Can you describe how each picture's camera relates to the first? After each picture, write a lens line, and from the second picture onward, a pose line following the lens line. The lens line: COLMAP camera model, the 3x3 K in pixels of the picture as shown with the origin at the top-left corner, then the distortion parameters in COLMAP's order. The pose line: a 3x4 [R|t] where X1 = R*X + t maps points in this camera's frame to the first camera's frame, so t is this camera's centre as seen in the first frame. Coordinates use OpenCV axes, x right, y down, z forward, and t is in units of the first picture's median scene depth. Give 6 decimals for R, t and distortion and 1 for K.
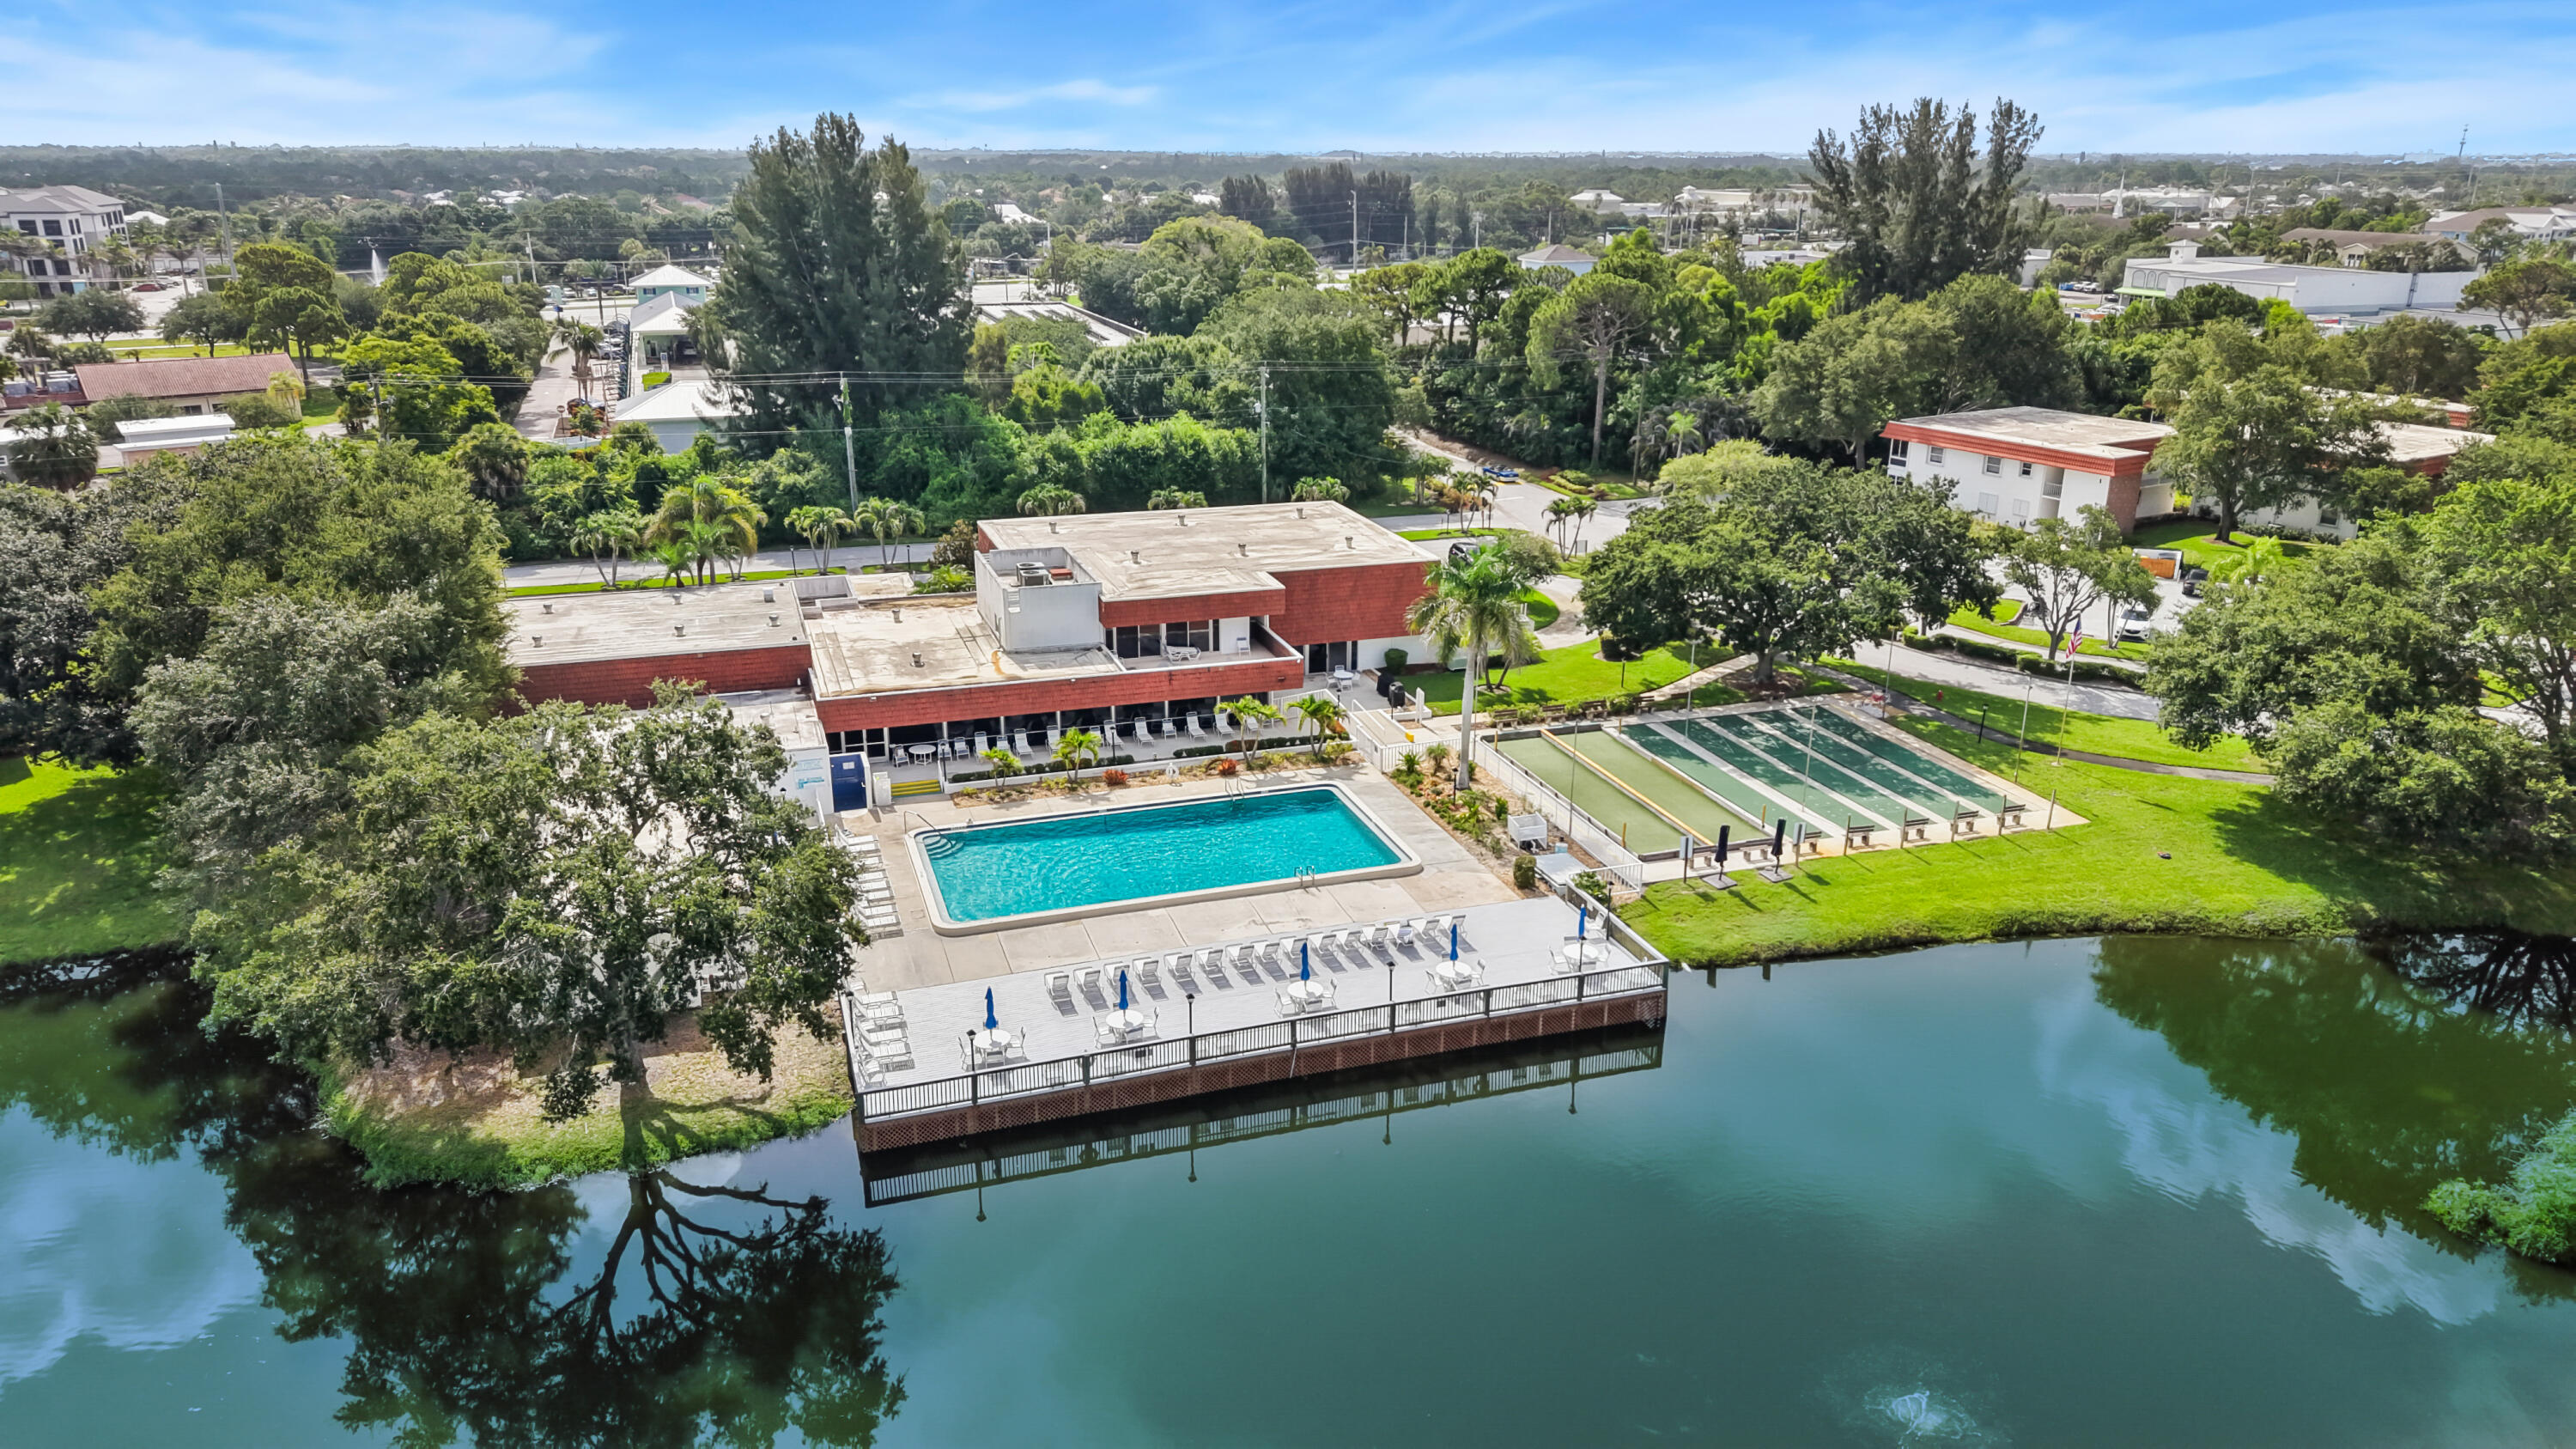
lens RADIAL K [[1708.3, 0, 1288.0], [0, 1708.3, 724.5], [0, 0, 1]] dist [-0.003895, -0.001356]
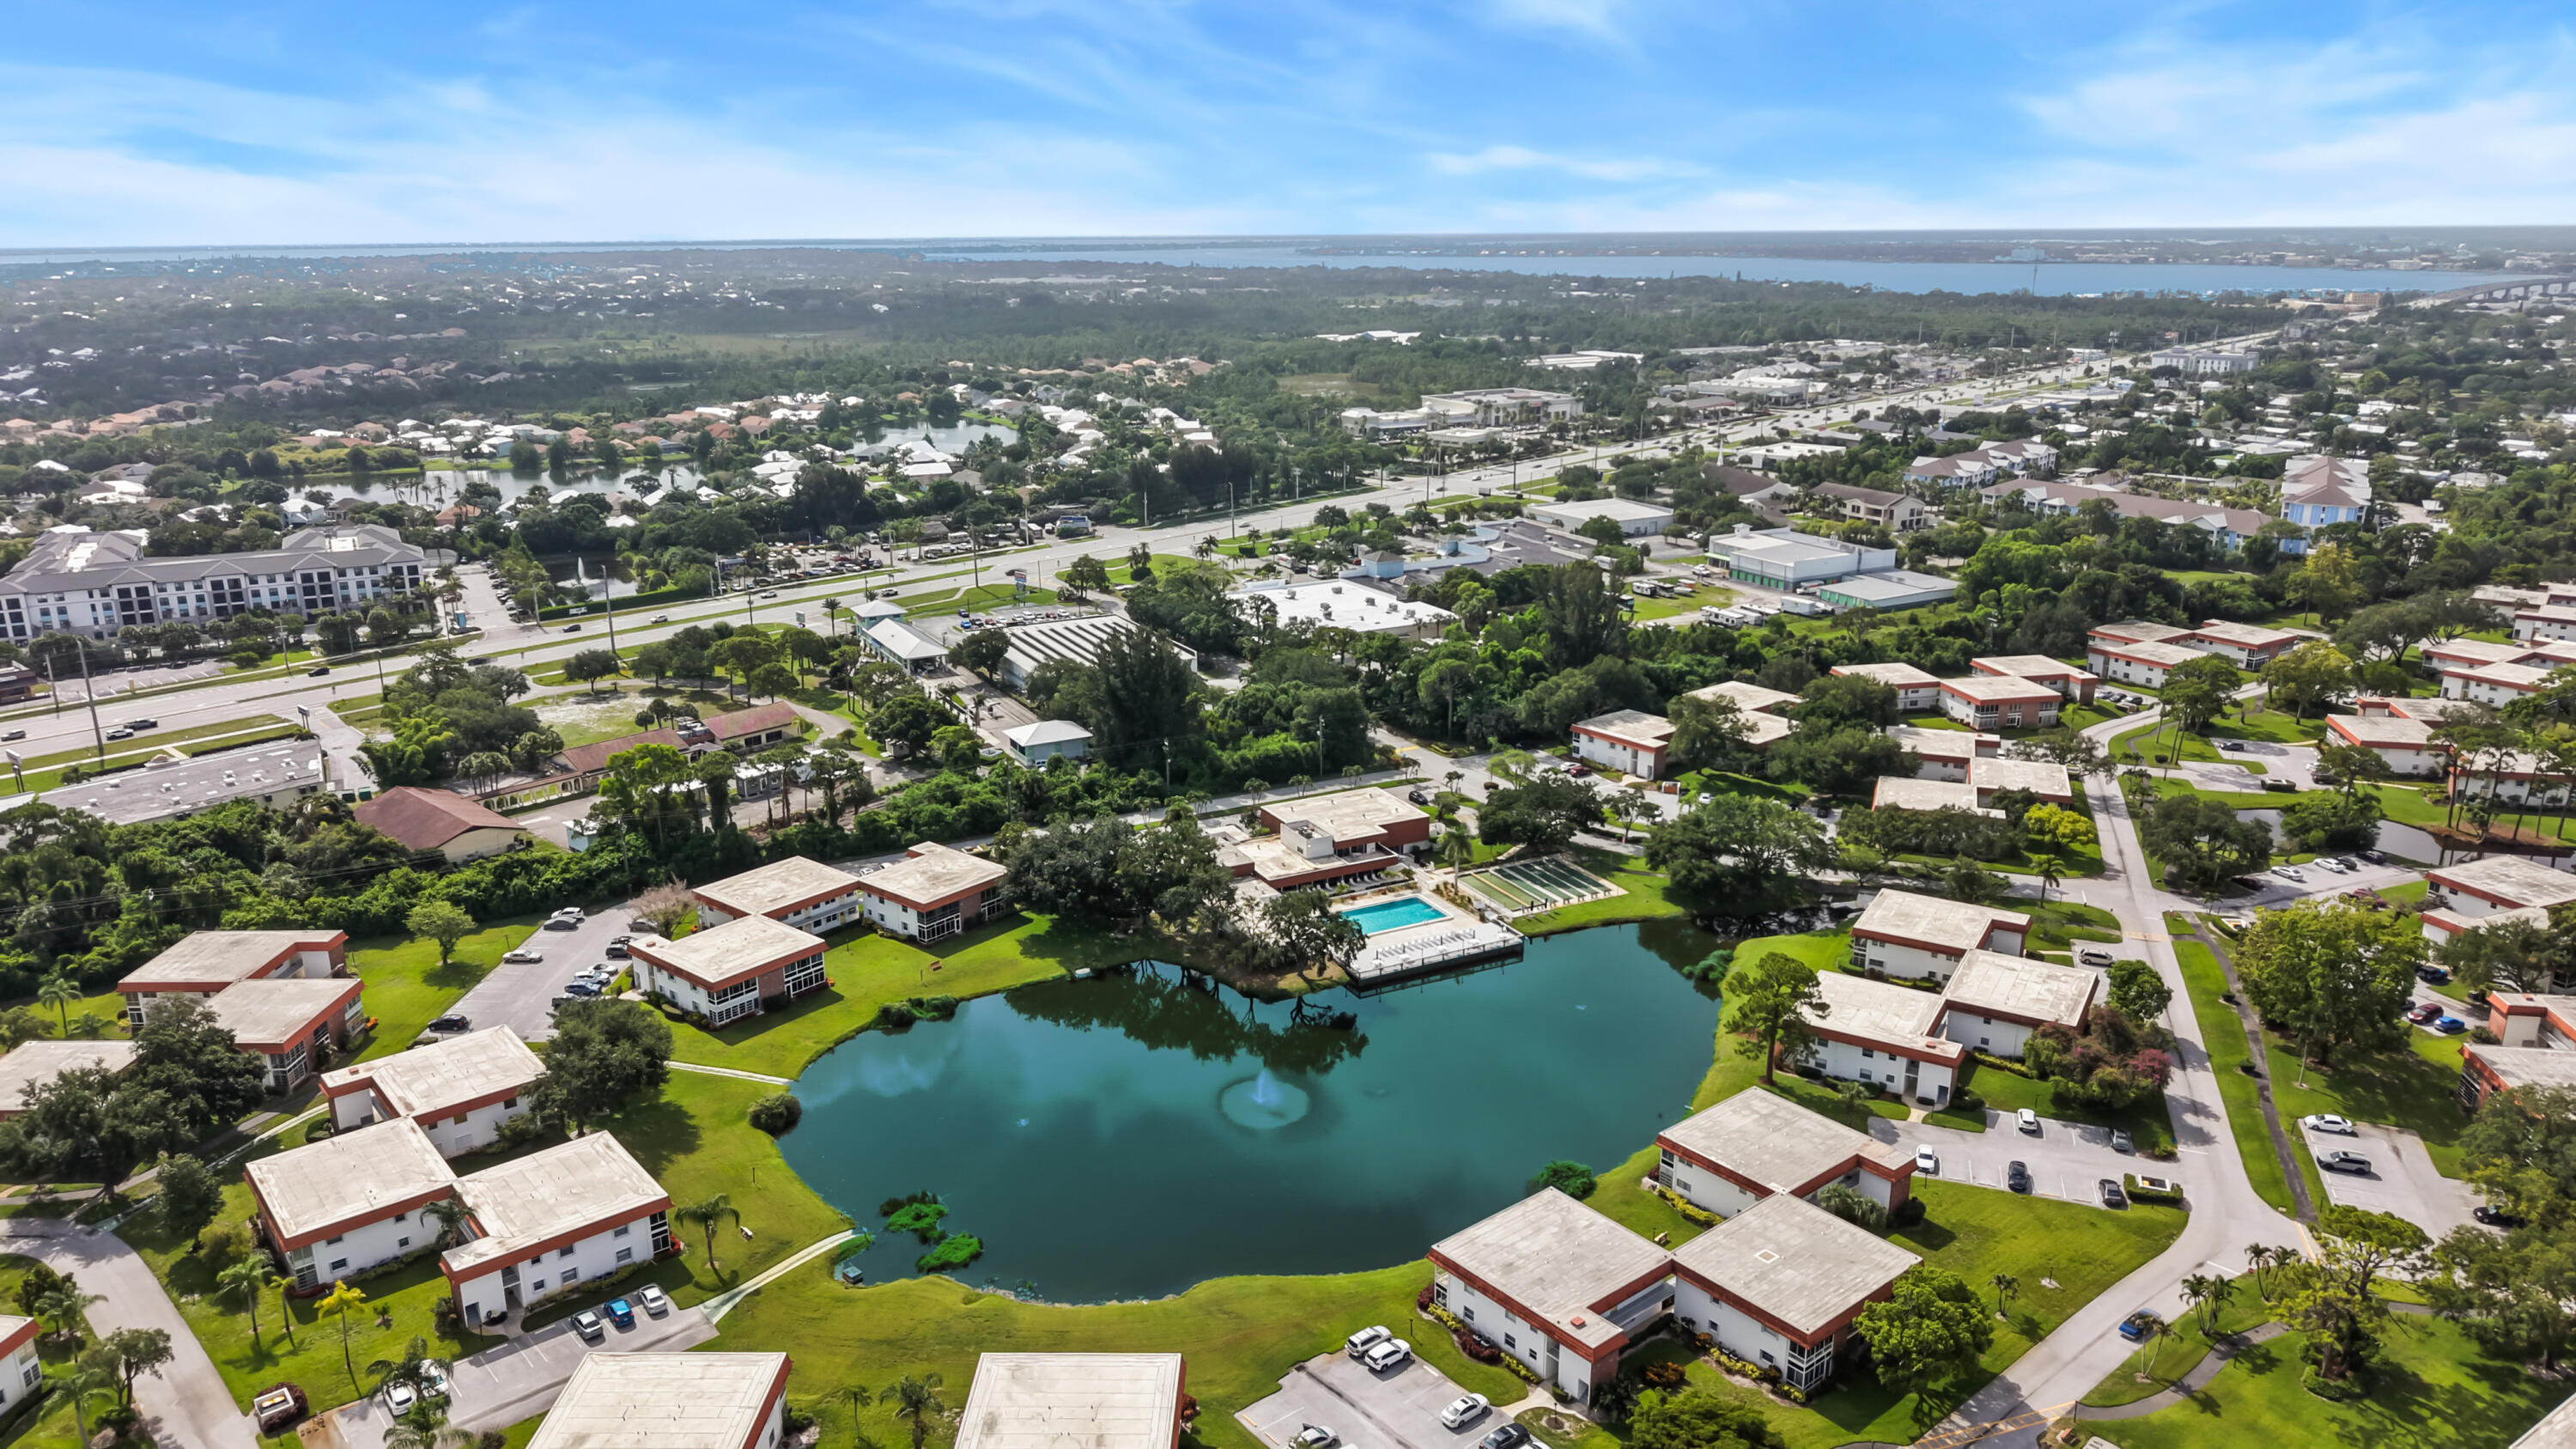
lens RADIAL K [[1708.3, 0, 1288.0], [0, 1708.3, 724.5], [0, 0, 1]] dist [-0.003895, -0.001356]
pose [[0.986708, -0.048655, 0.155047, -0.708841], [0.054798, 0.997863, -0.035596, -0.189023], [-0.152983, 0.043619, 0.987266, -2.238065]]
